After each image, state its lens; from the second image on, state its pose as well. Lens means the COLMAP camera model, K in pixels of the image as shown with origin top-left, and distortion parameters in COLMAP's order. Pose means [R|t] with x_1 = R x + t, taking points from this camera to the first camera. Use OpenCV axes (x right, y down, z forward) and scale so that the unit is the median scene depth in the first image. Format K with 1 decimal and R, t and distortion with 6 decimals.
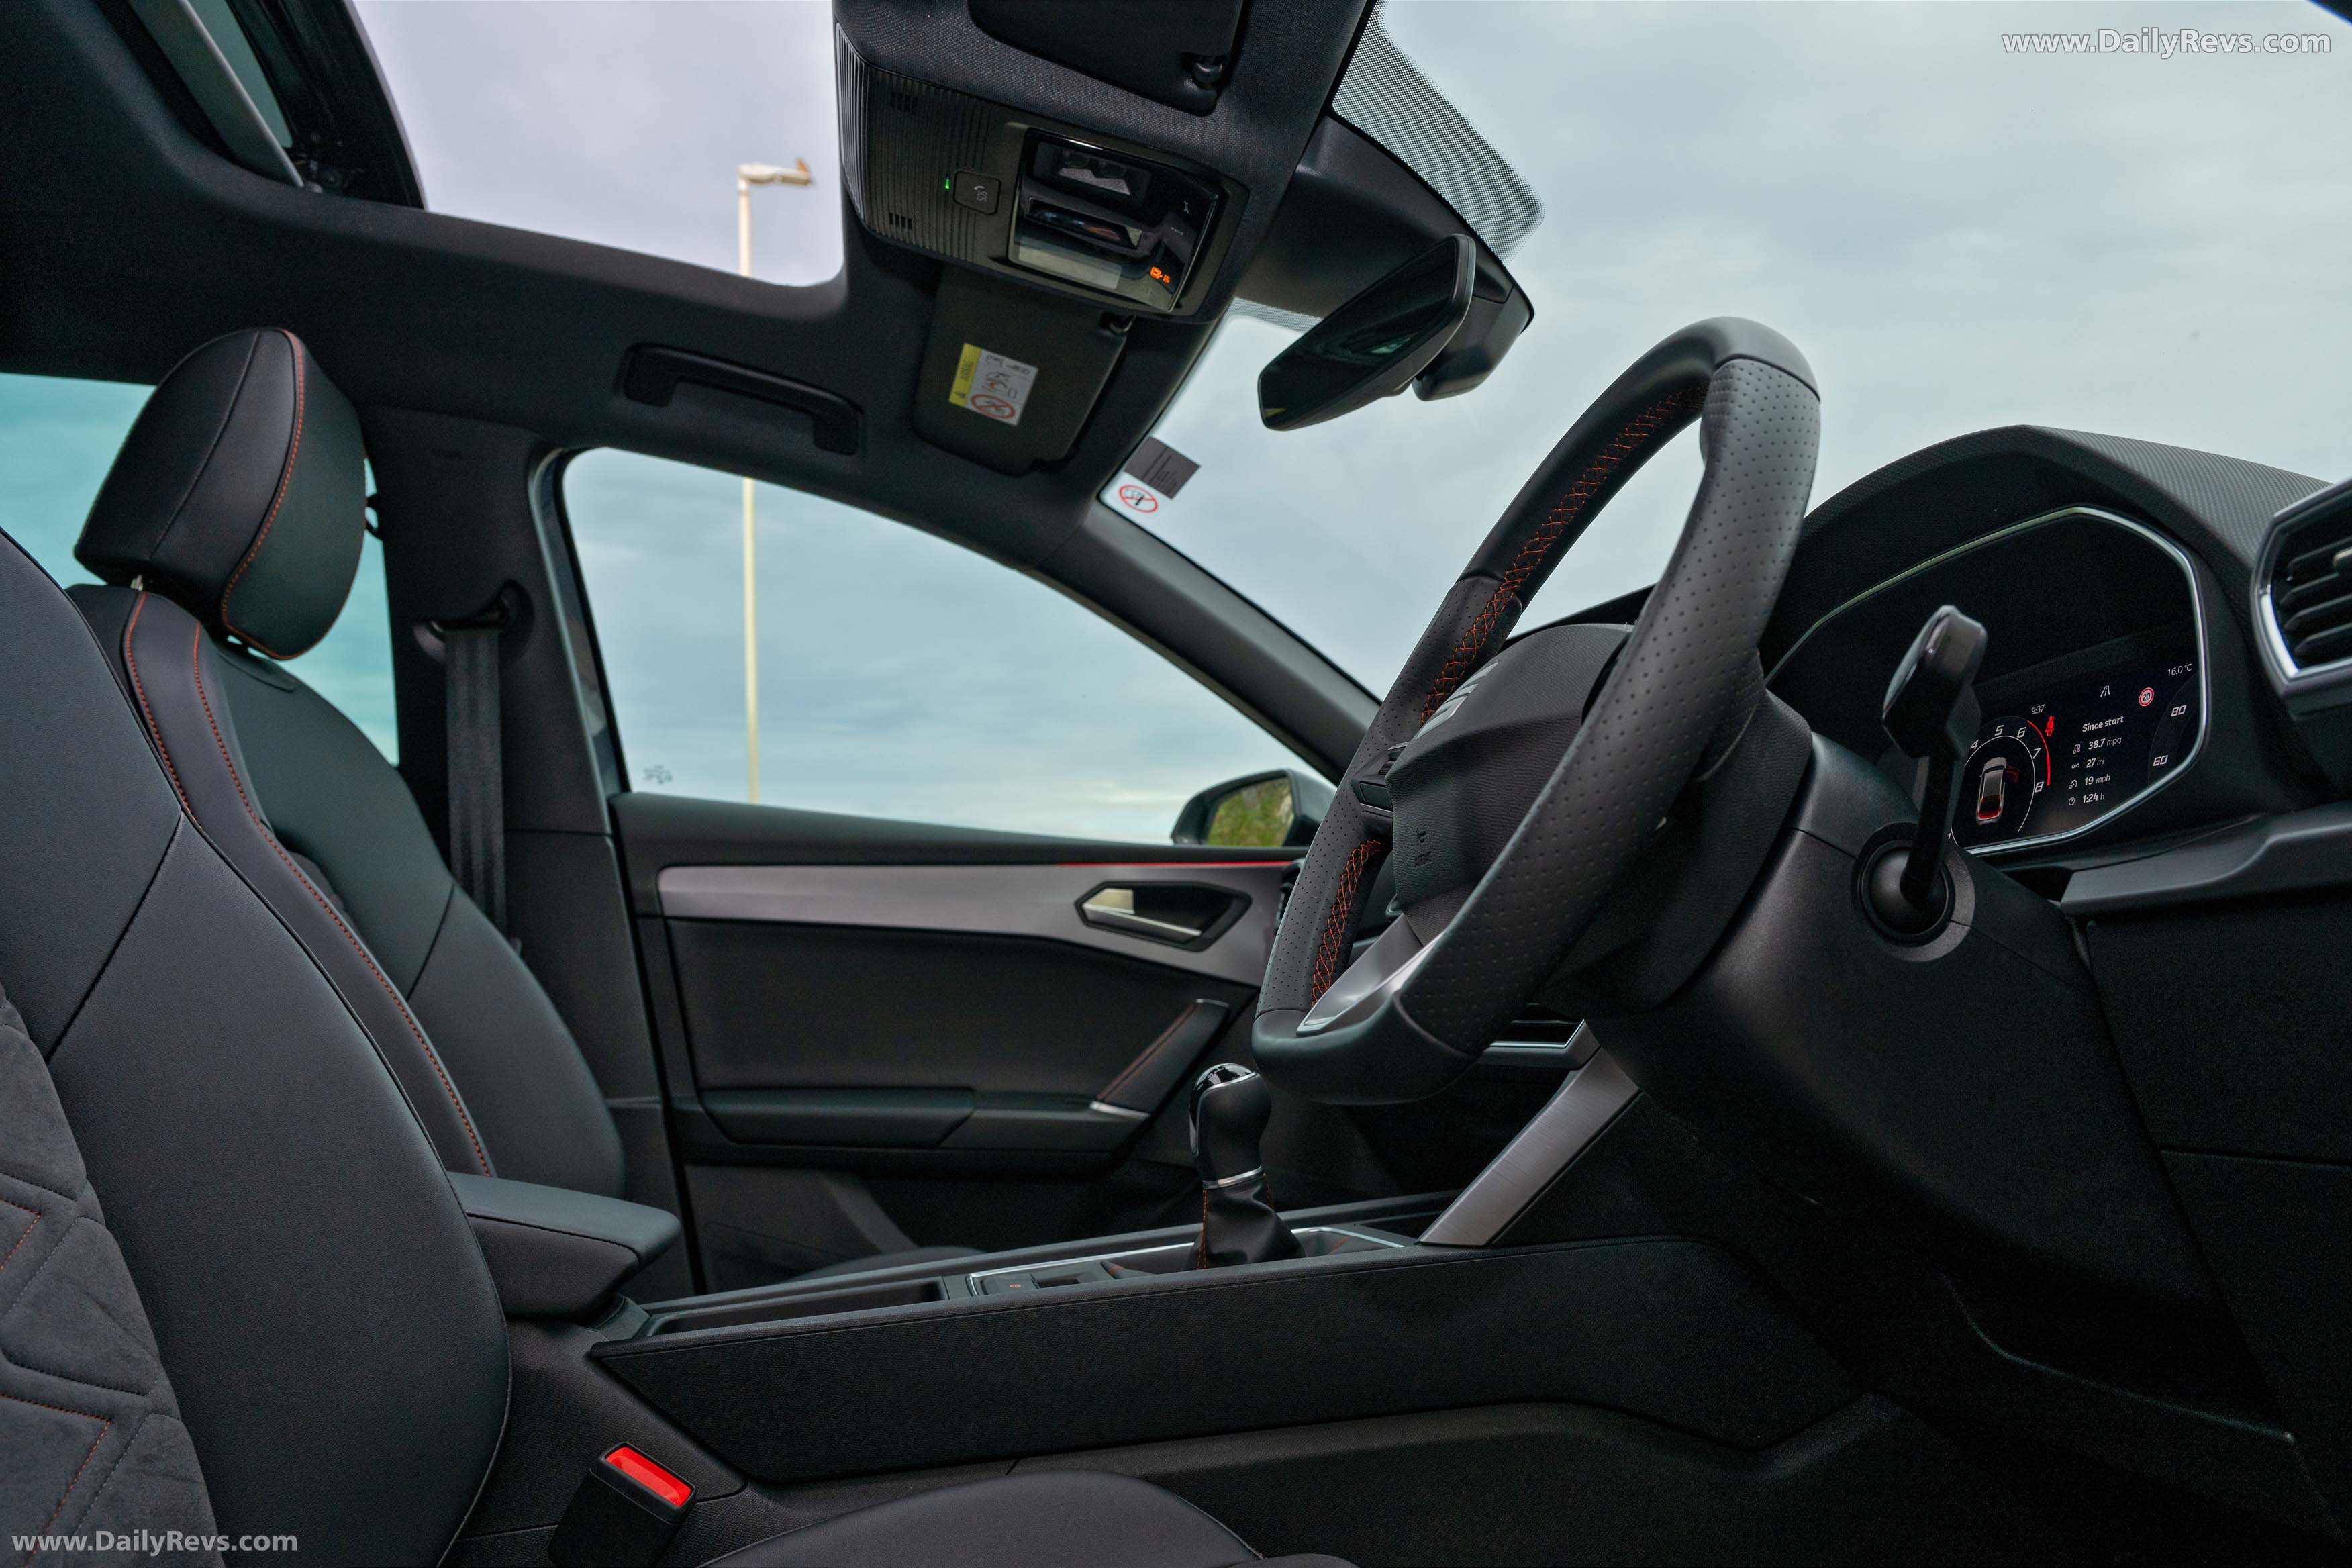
lens RADIAL K [[1634.2, 0, 1217.6], [0, 1634.2, 824.8], [0, 0, 1]] dist [0.004959, 0.000392]
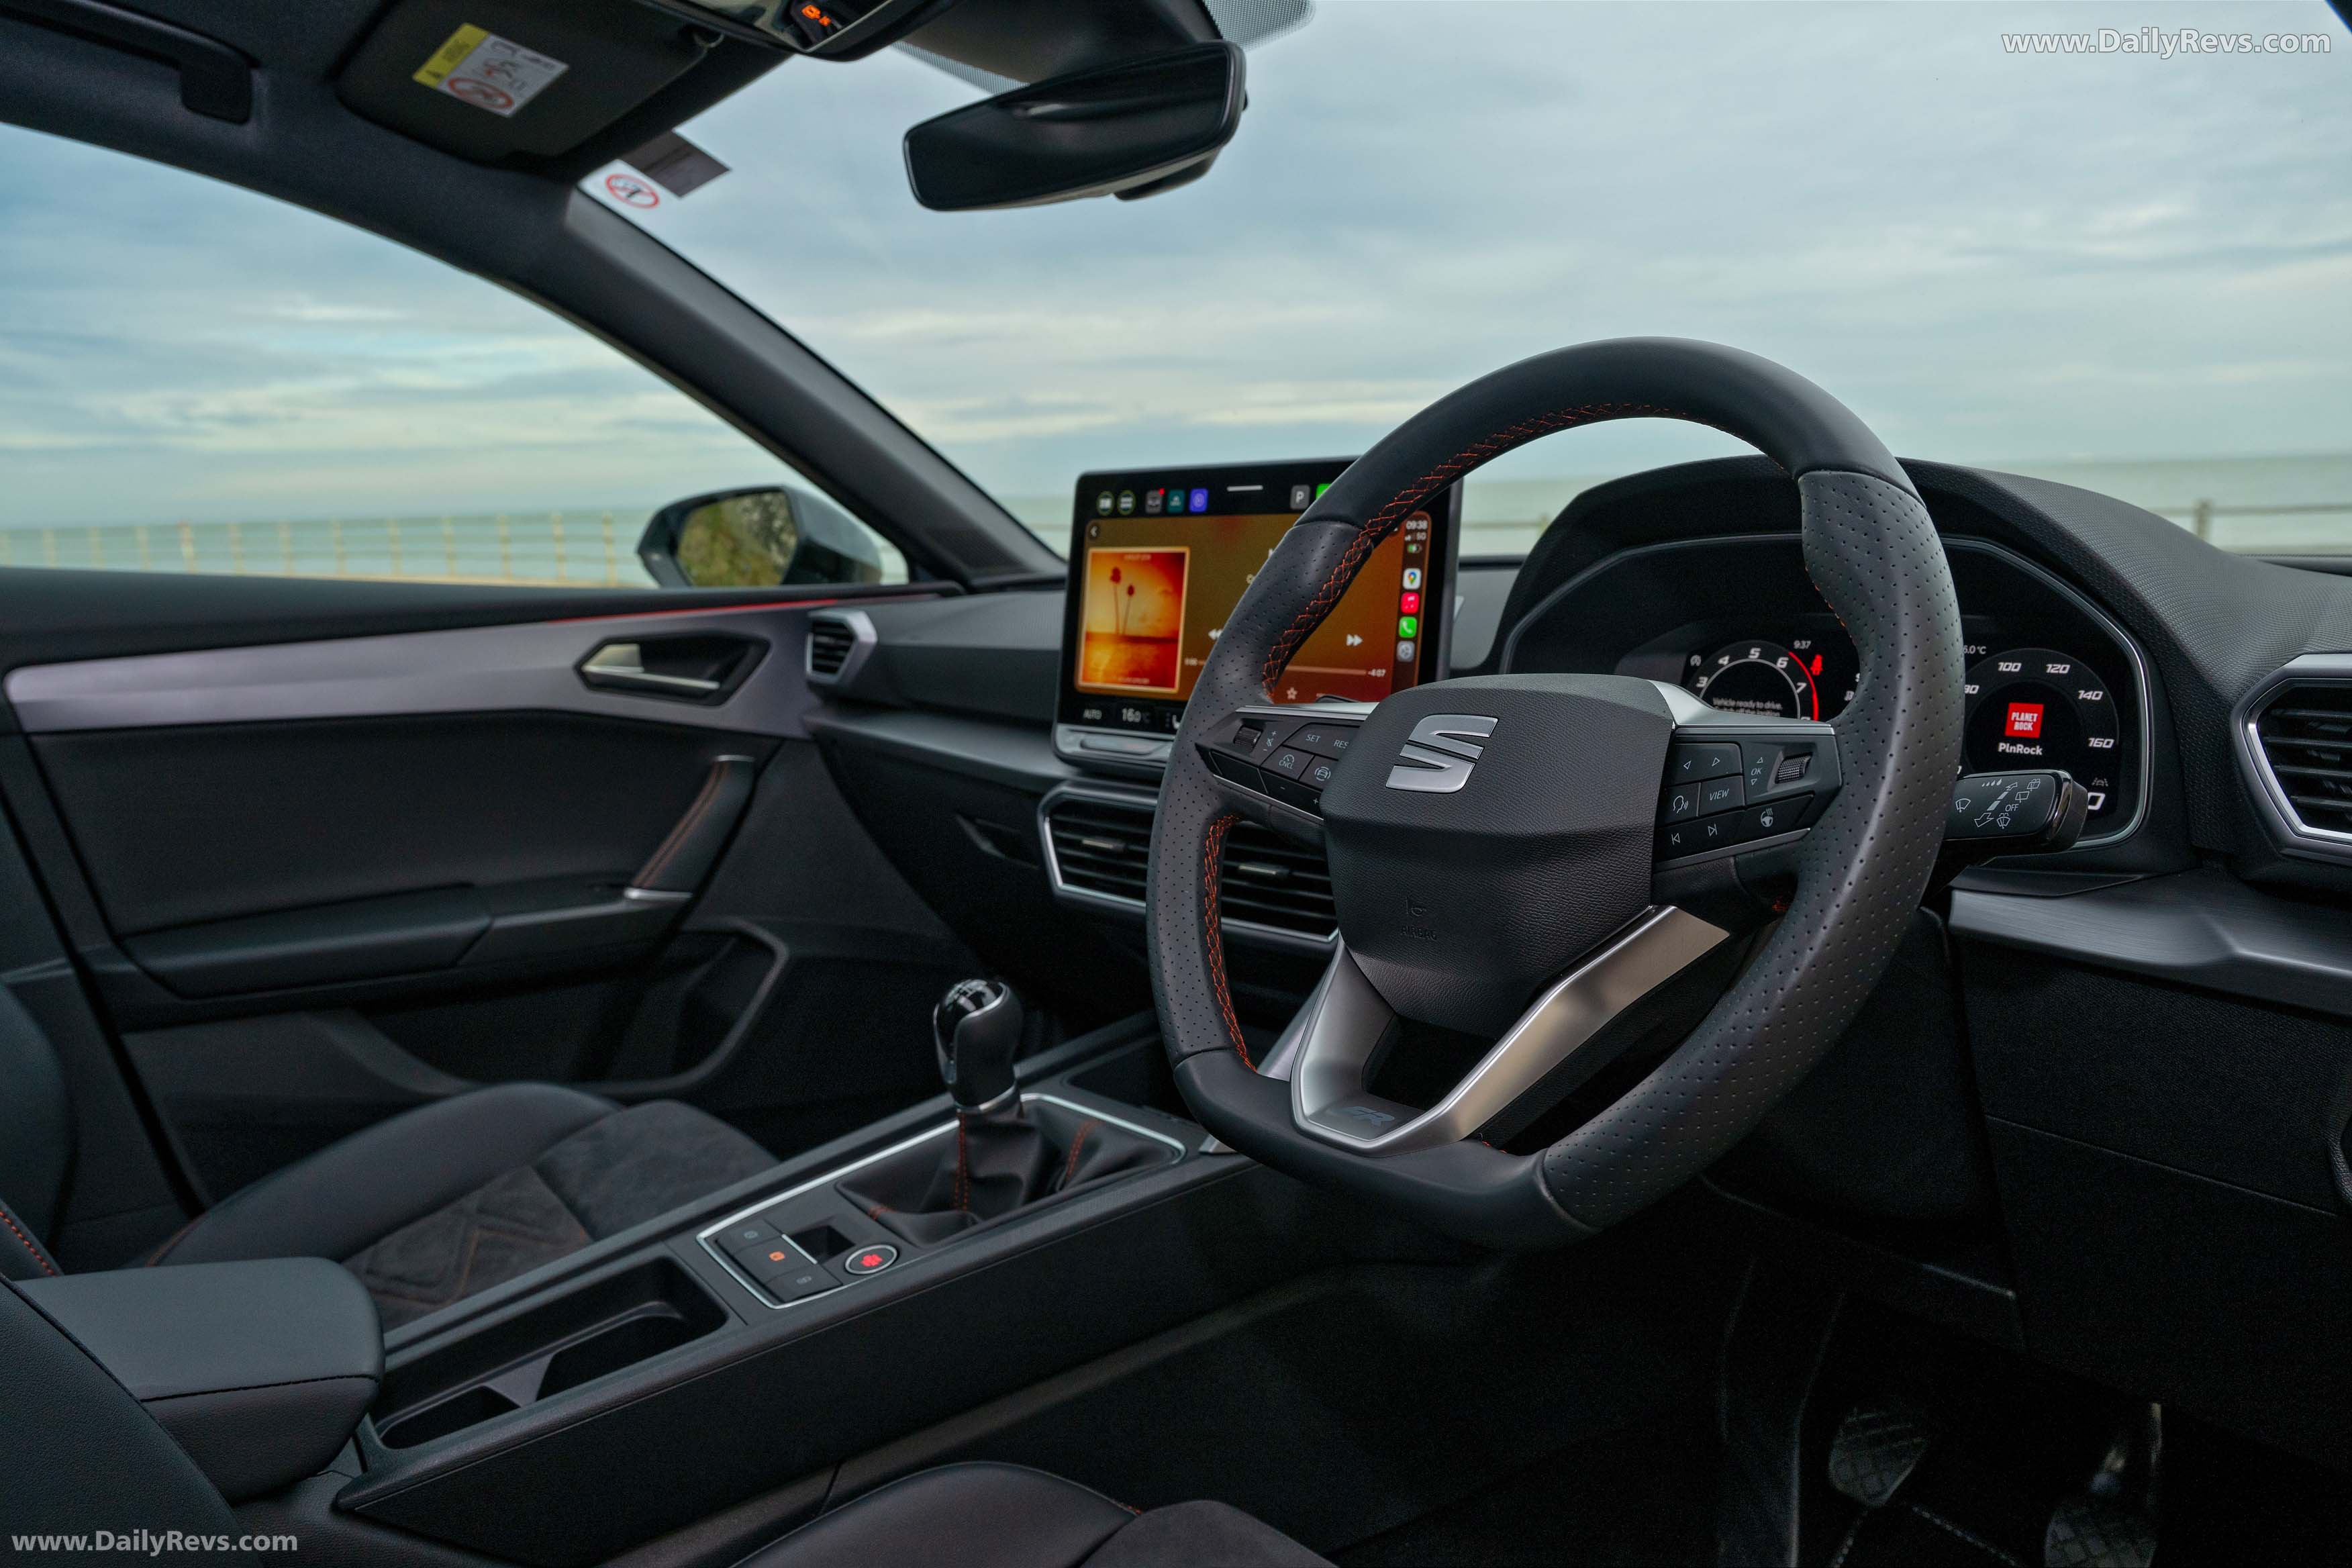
lens RADIAL K [[1564.9, 0, 1179.3], [0, 1564.9, 790.1], [0, 0, 1]] dist [-0.001526, 0.000042]
pose [[0.907725, -0.100301, 0.407401, -0.164450], [-0.013796, 0.963345, 0.267910, -0.136518], [-0.419340, -0.248809, 0.873068, 0.137256]]
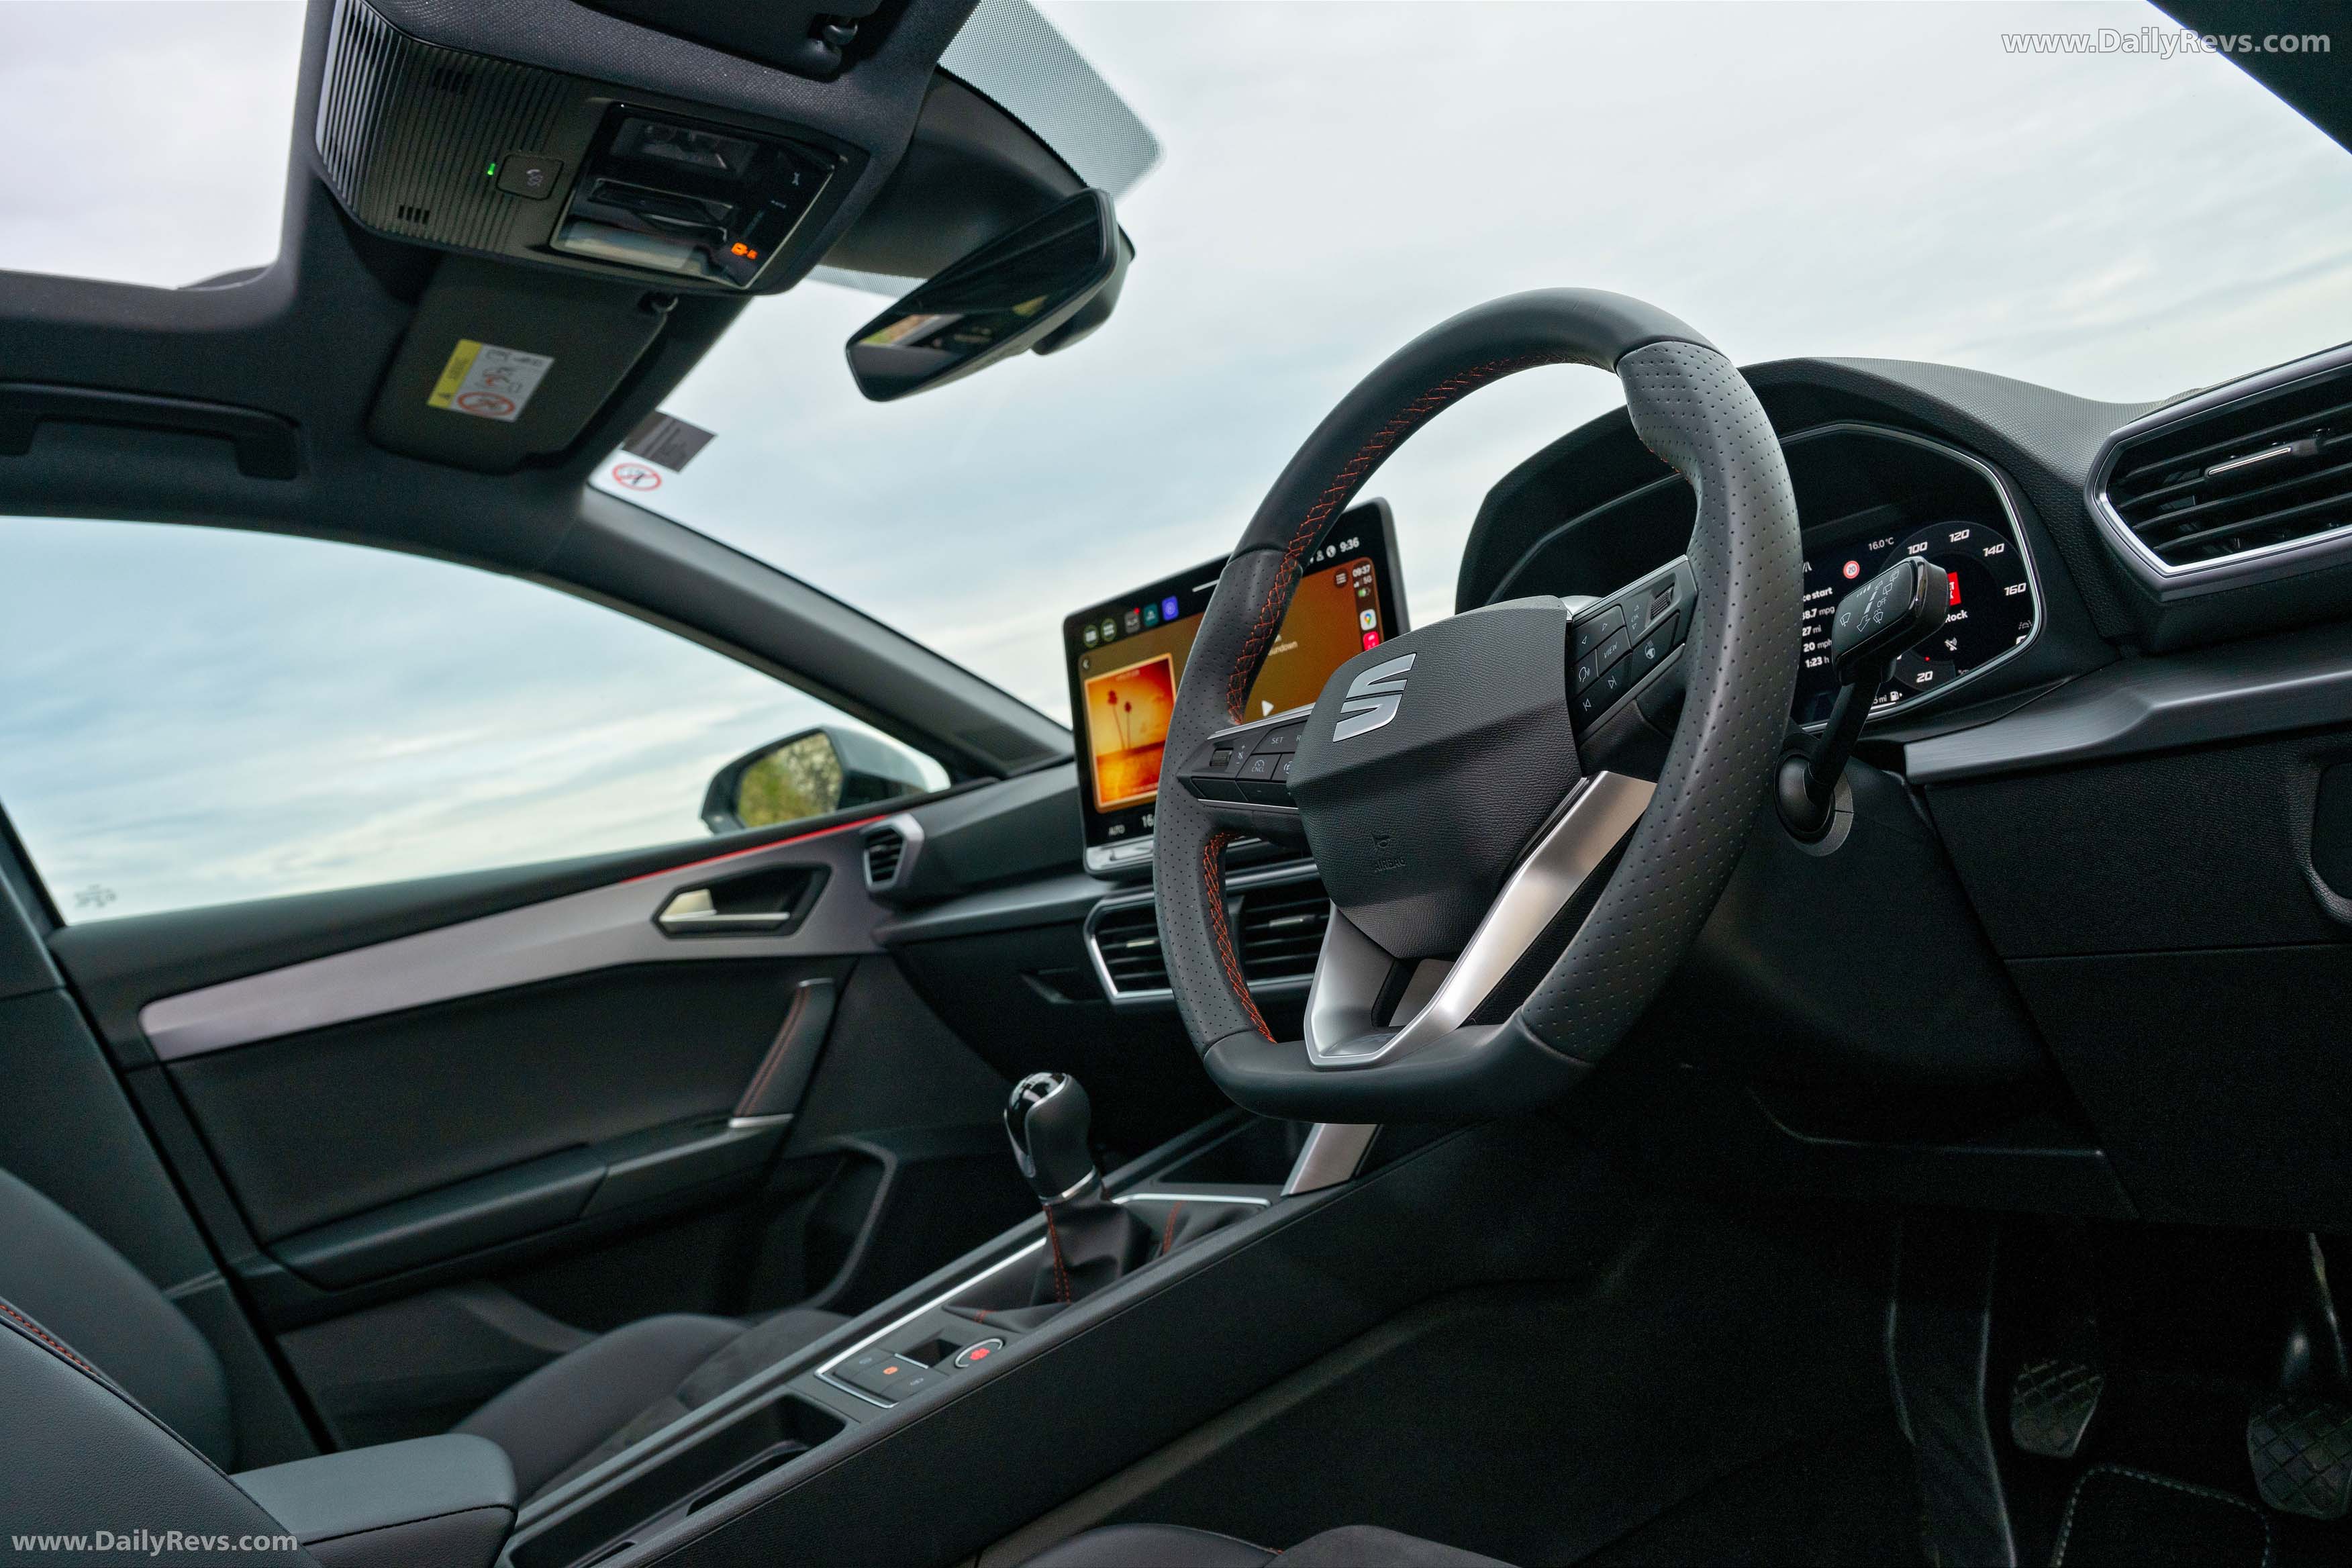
lens RADIAL K [[1564.9, 0, 1179.3], [0, 1564.9, 790.1], [0, 0, 1]] dist [-0.001526, 0.000042]
pose [[0.900720, -0.221360, 0.373769, -0.155217], [0.195704, 0.974941, 0.105784, -0.068301], [-0.387819, -0.022134, 0.921470, 0.080372]]
